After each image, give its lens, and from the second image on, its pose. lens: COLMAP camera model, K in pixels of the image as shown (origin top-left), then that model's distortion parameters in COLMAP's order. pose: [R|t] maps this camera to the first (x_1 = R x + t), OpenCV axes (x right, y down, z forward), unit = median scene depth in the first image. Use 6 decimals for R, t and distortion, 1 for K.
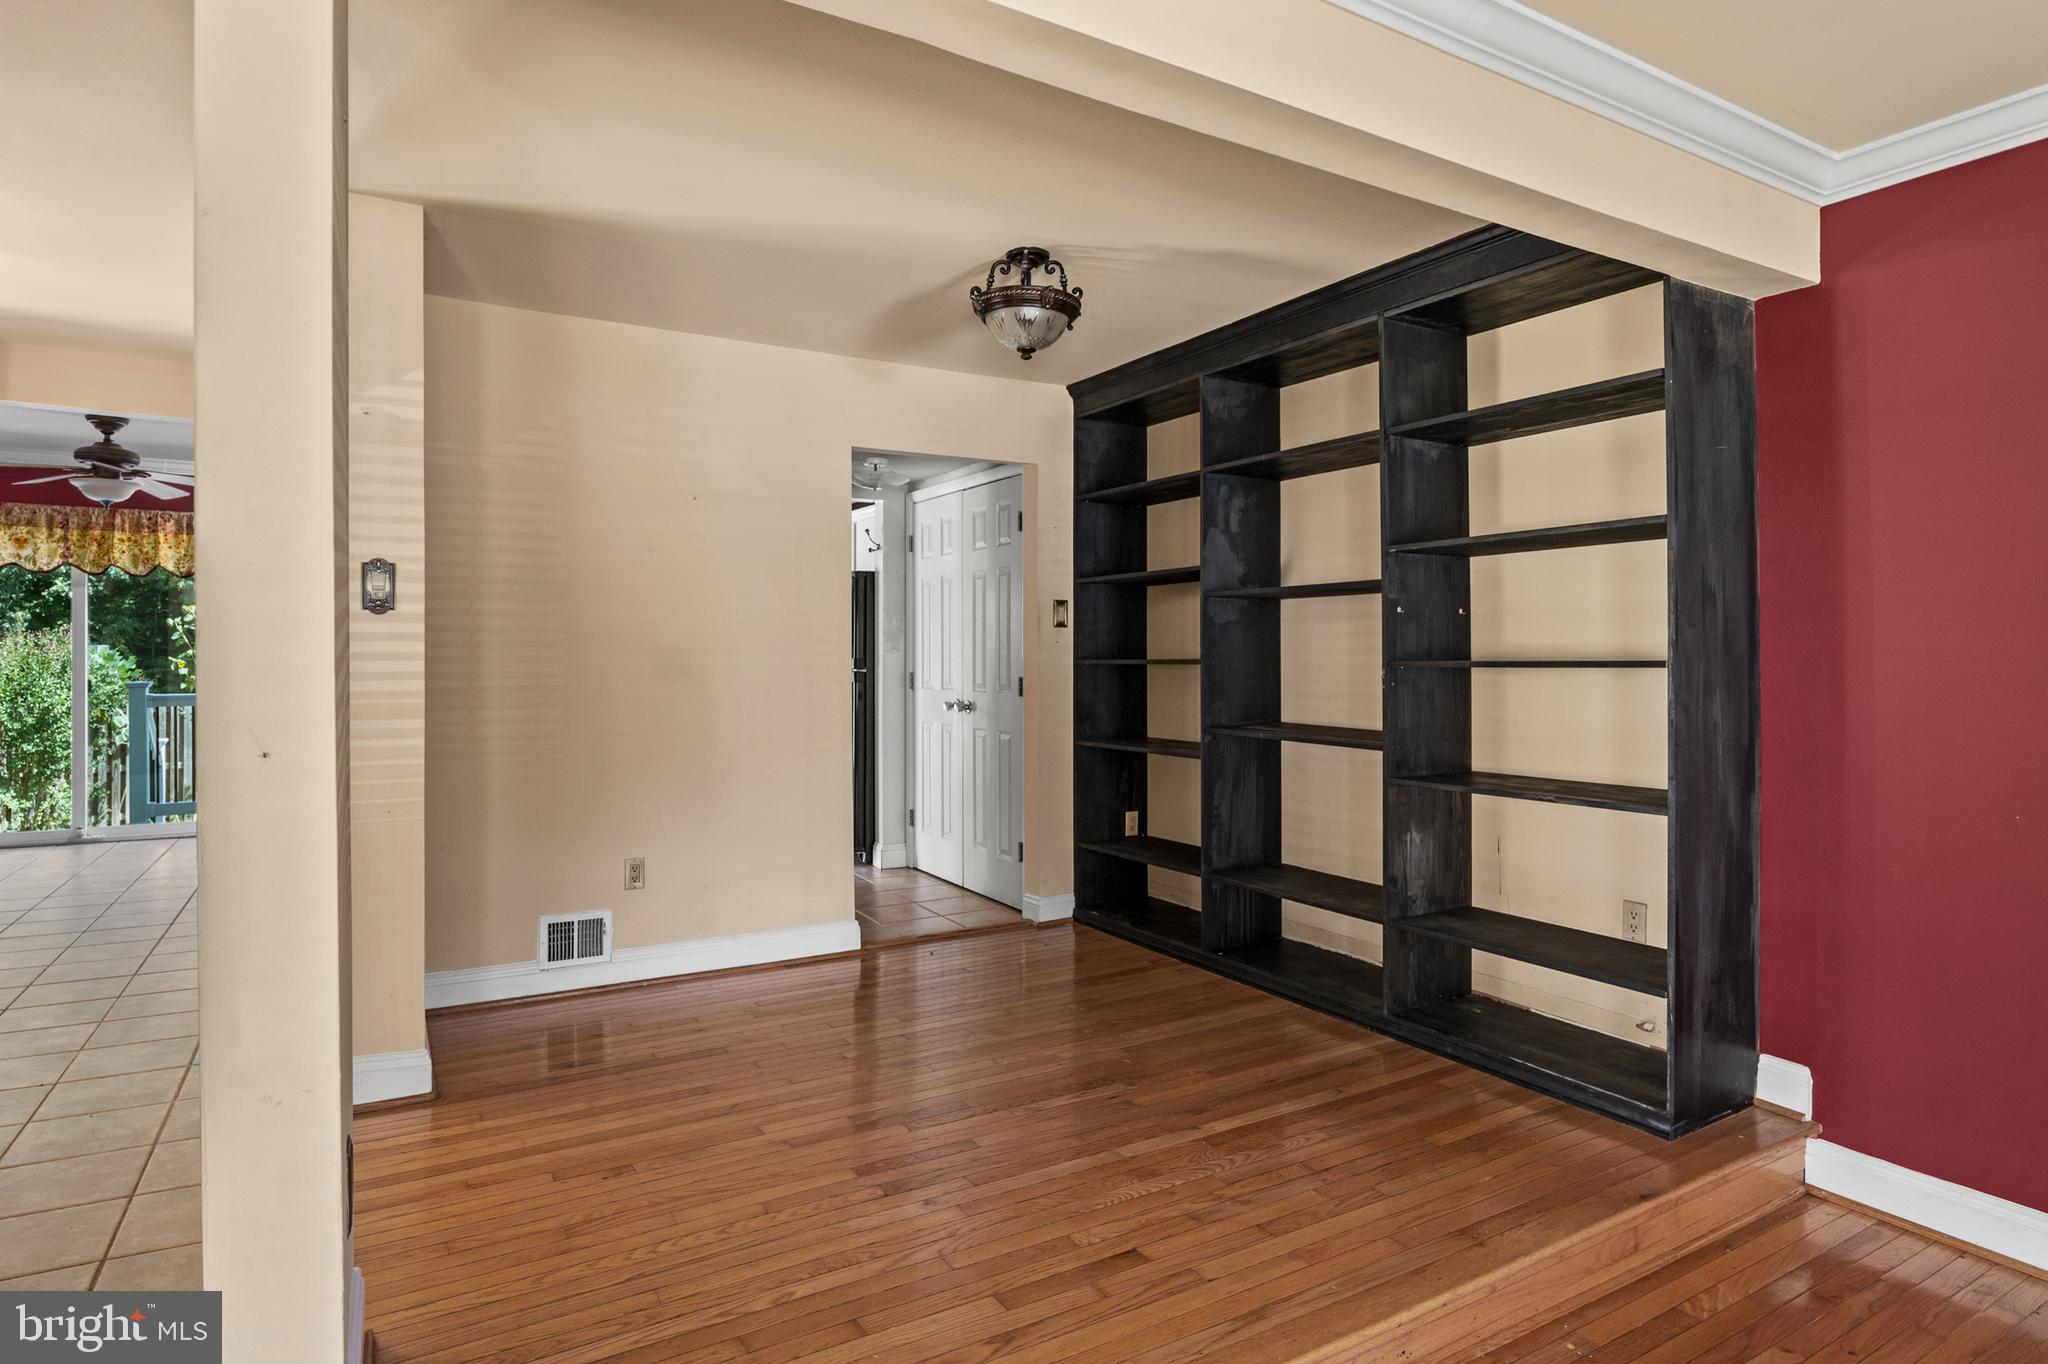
lens RADIAL K [[1107.9, 0, 1025.7], [0, 1107.9, 650.9], [0, 0, 1]] dist [-0.005617, -0.002355]
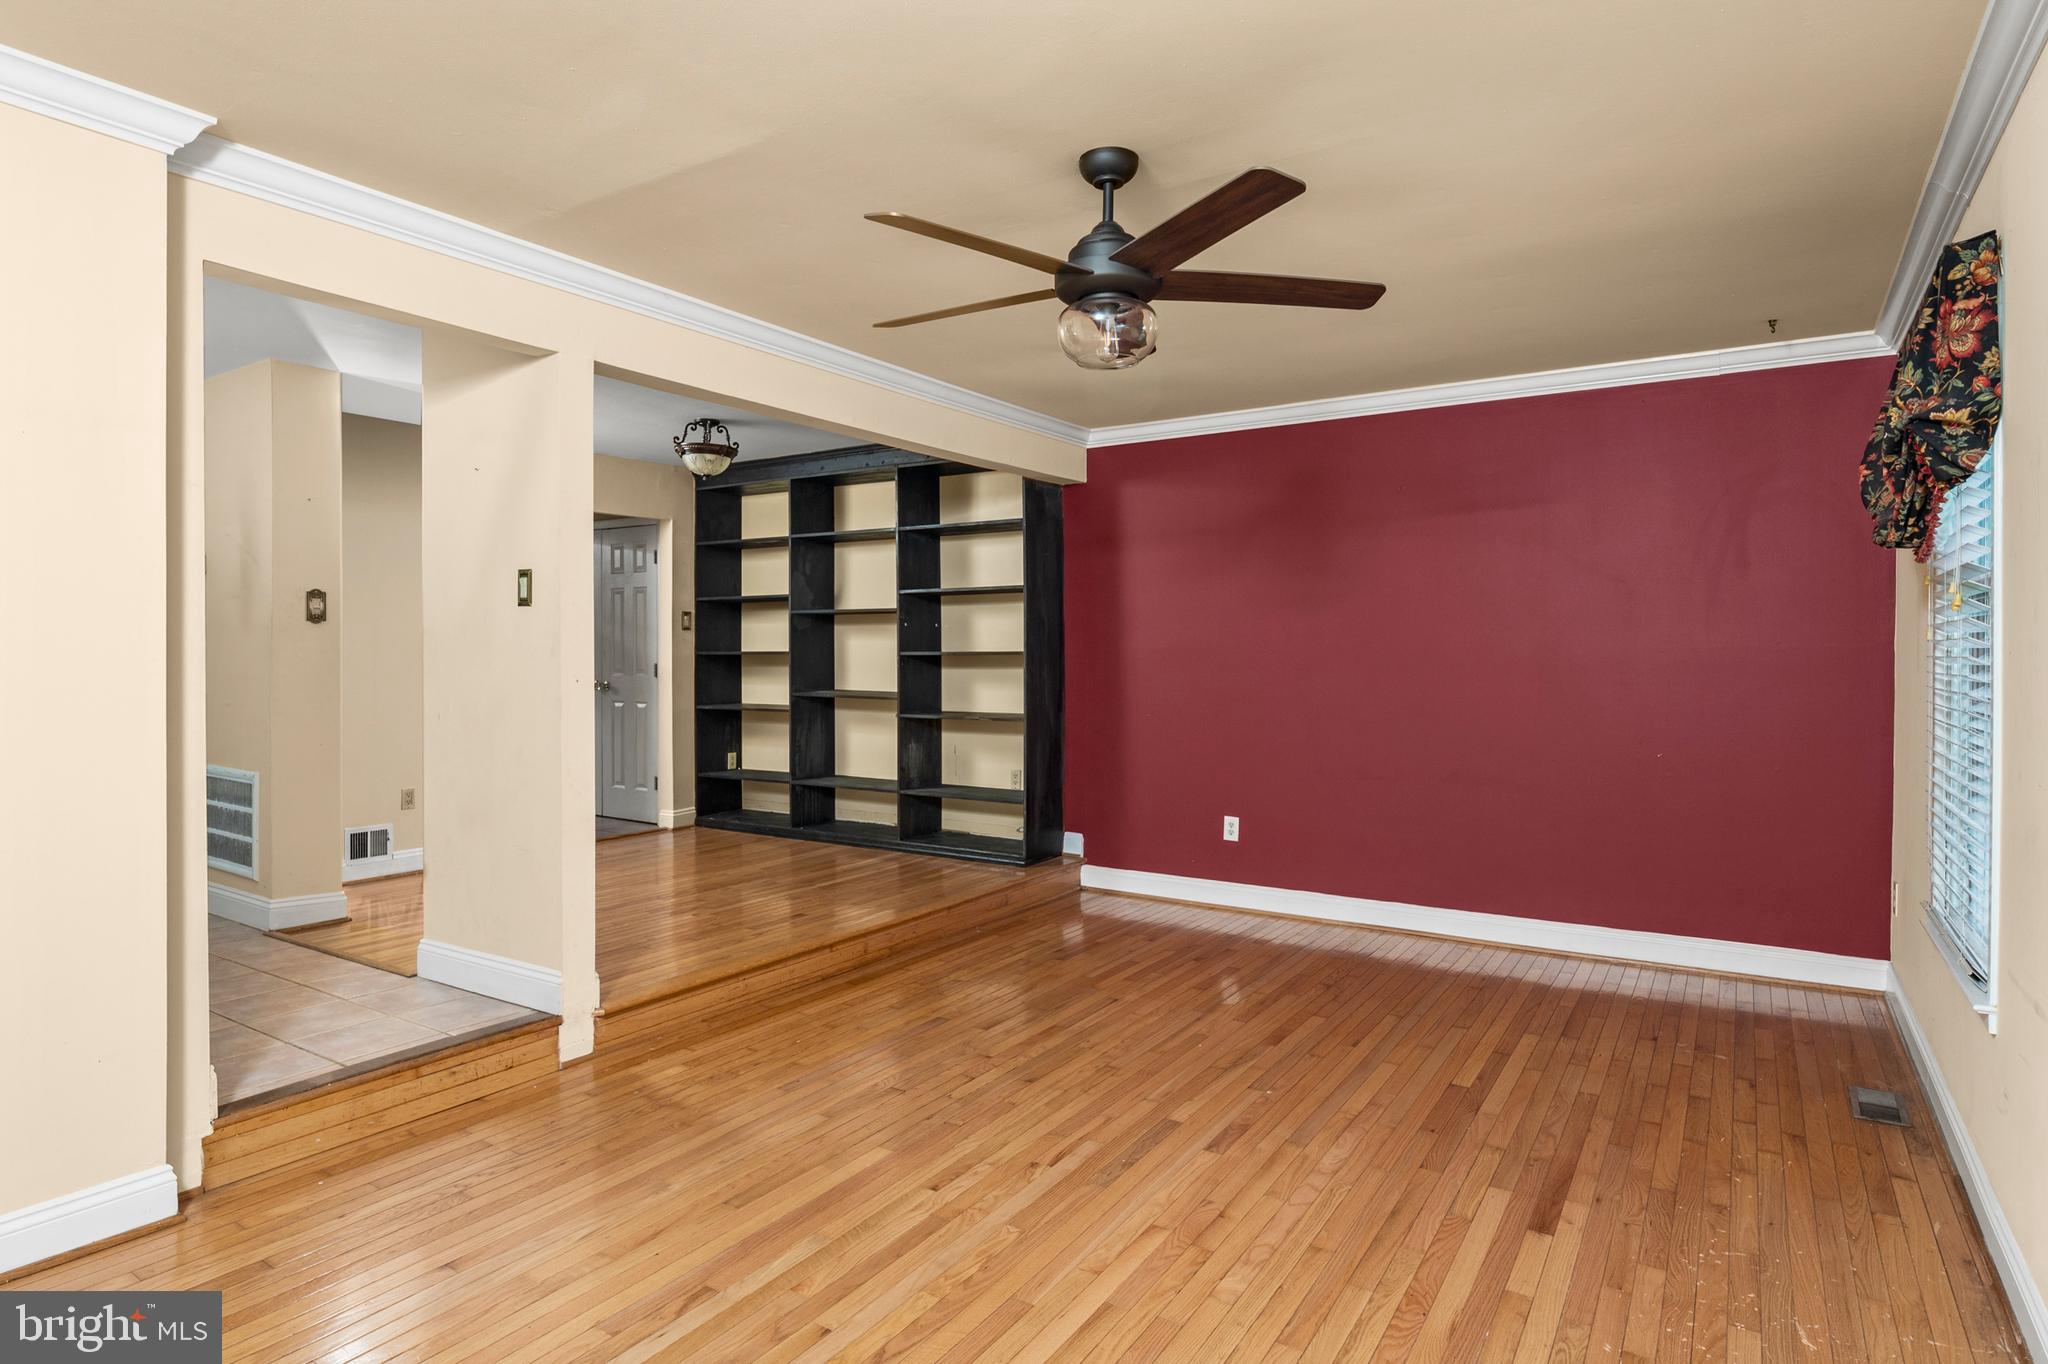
lens RADIAL K [[1104.0, 0, 1023.2], [0, 1104.0, 669.4], [0, 0, 1]] dist [-0.001790, -0.000794]
pose [[0.899841, -0.009514, 0.436114, -0.290477], [-0.001436, 0.999692, 0.024772, -0.008072], [-0.436216, -0.022918, 0.899550, -0.747654]]
